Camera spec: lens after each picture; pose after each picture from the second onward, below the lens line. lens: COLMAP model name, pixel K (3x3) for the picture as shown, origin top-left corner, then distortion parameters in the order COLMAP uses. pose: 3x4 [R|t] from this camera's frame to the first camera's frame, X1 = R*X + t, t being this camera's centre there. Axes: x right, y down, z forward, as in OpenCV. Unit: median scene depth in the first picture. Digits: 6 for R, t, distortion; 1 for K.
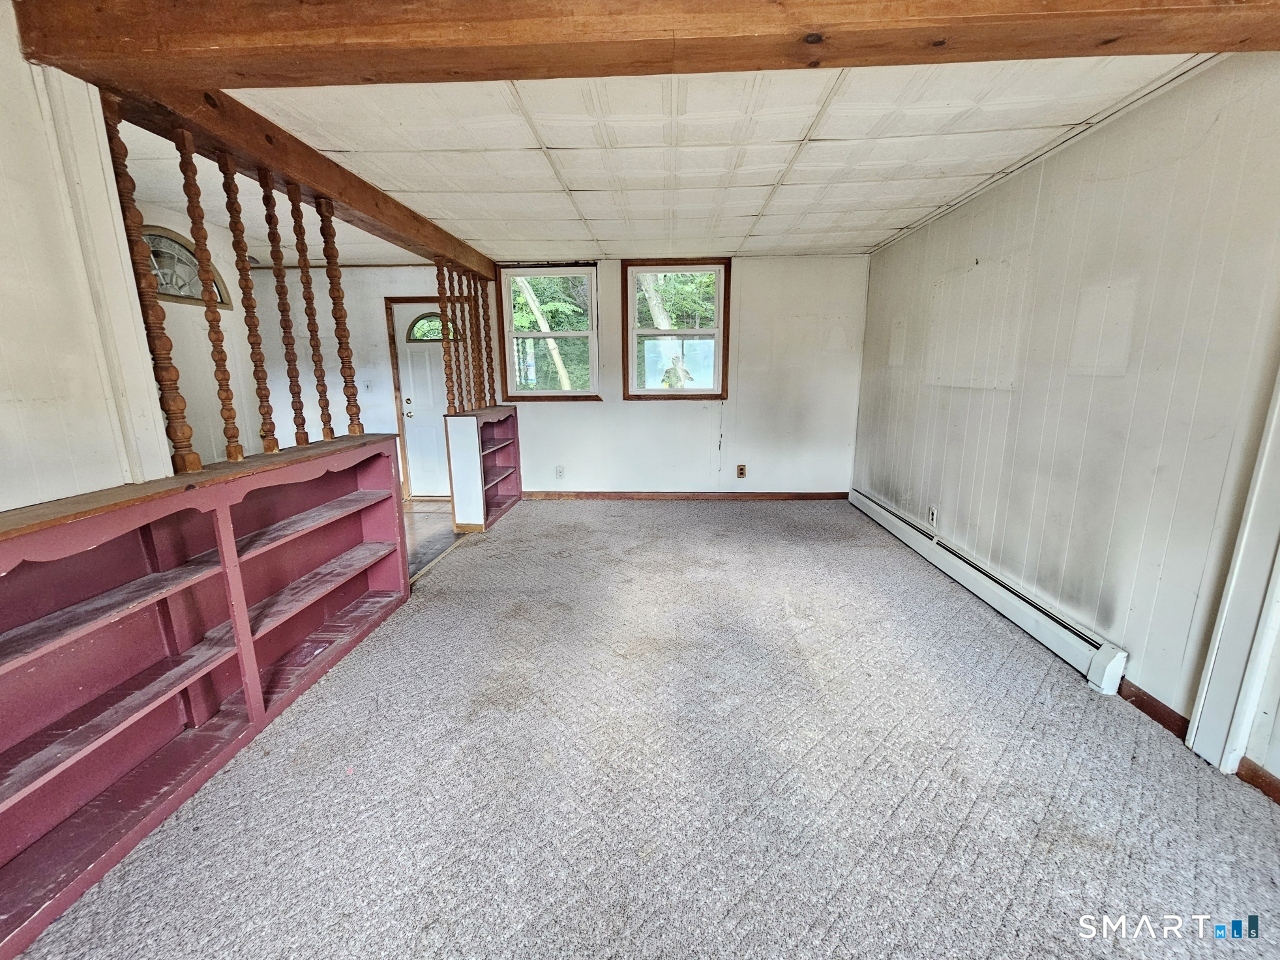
lens RADIAL K [[540.9, 0, 634.5], [0, 540.9, 480.7], [0, 0, 1]] dist [-0.001680, -0.000634]
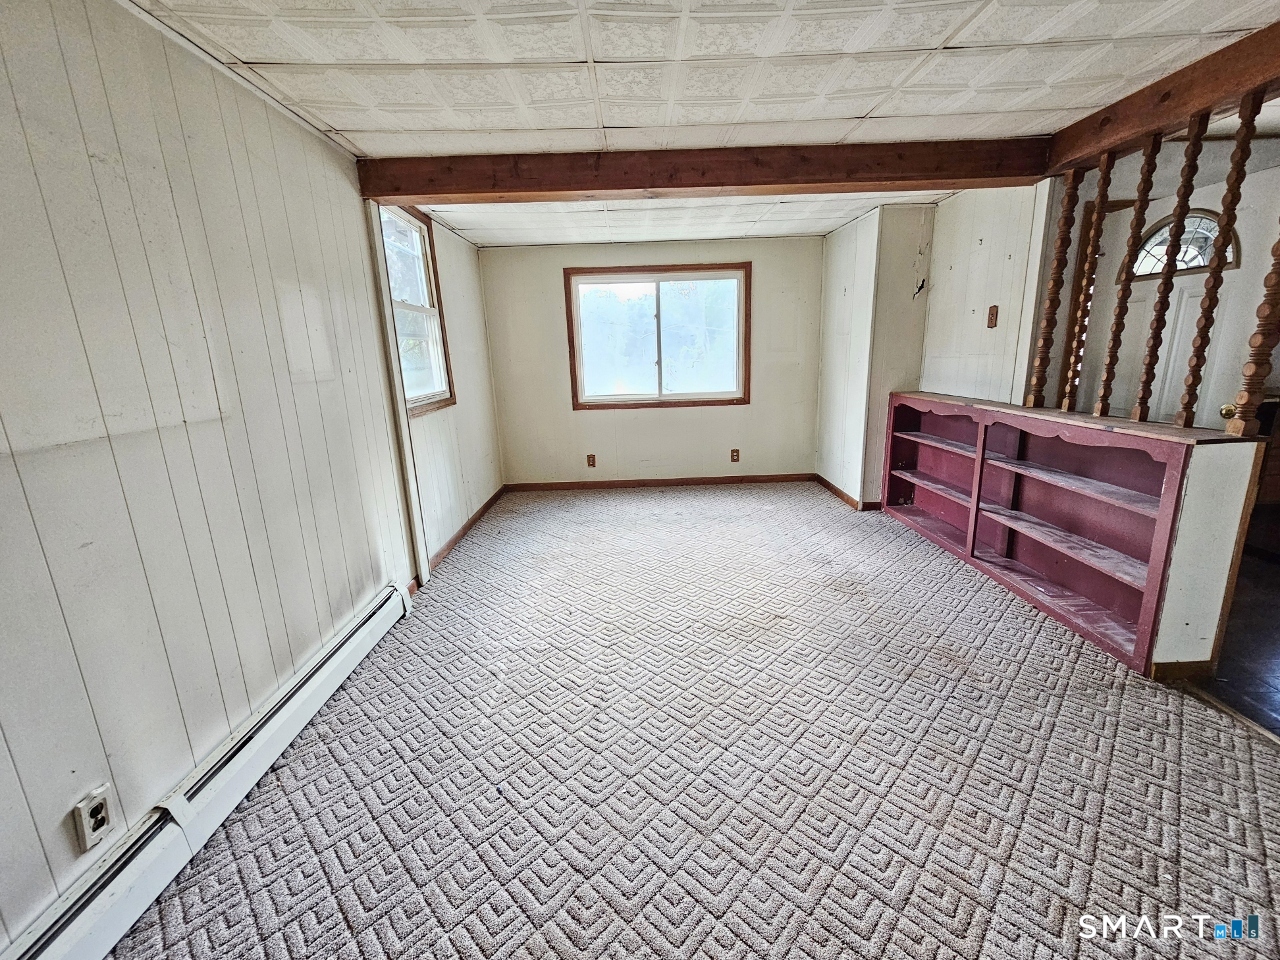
lens RADIAL K [[540.9, 0, 634.5], [0, 540.9, 480.7], [0, 0, 1]] dist [-0.001680, -0.000634]
pose [[-0.997418, 0.056912, -0.043810, 0.246363], [0.032712, 0.903026, 0.428338, -0.327533], [0.063939, 0.425798, -0.902556, 1.508321]]
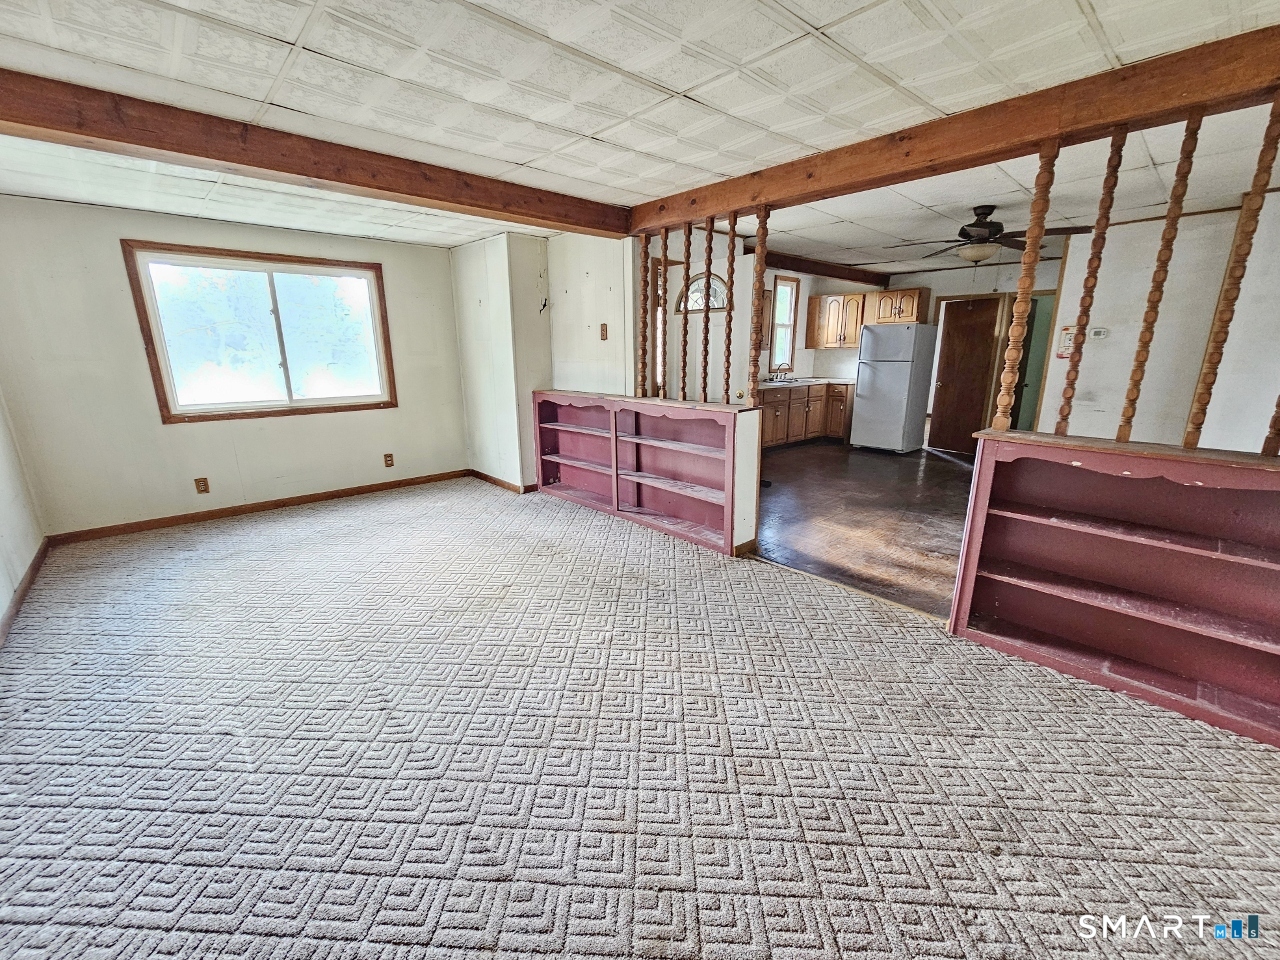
lens RADIAL K [[540.9, 0, 634.5], [0, 540.9, 480.7], [0, 0, 1]] dist [-0.001680, -0.000634]
pose [[-0.706276, 0.182040, -0.684131, 0.472743], [-0.132246, 0.915436, 0.380115, -0.333884], [0.695475, 0.358940, -0.622476, 1.541844]]
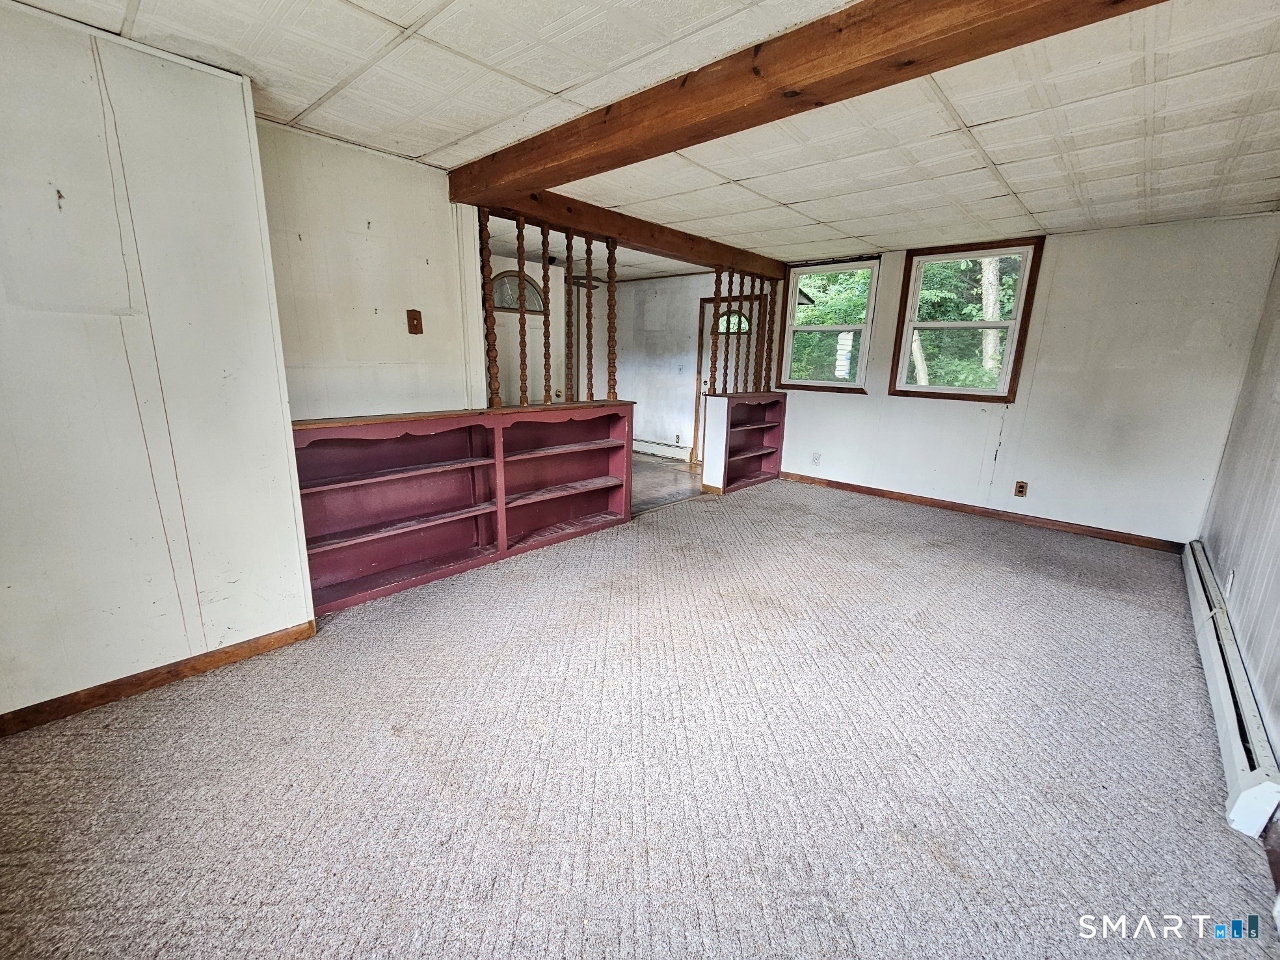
lens RADIAL K [[540.9, 0, 634.5], [0, 540.9, 480.7], [0, 0, 1]] dist [-0.001680, -0.000634]
pose [[0.758740, 0.173318, -0.627913, 0.451330], [-0.162548, 0.983835, 0.075145, 0.008044], [0.630786, 0.045050, 0.774648, -0.066308]]
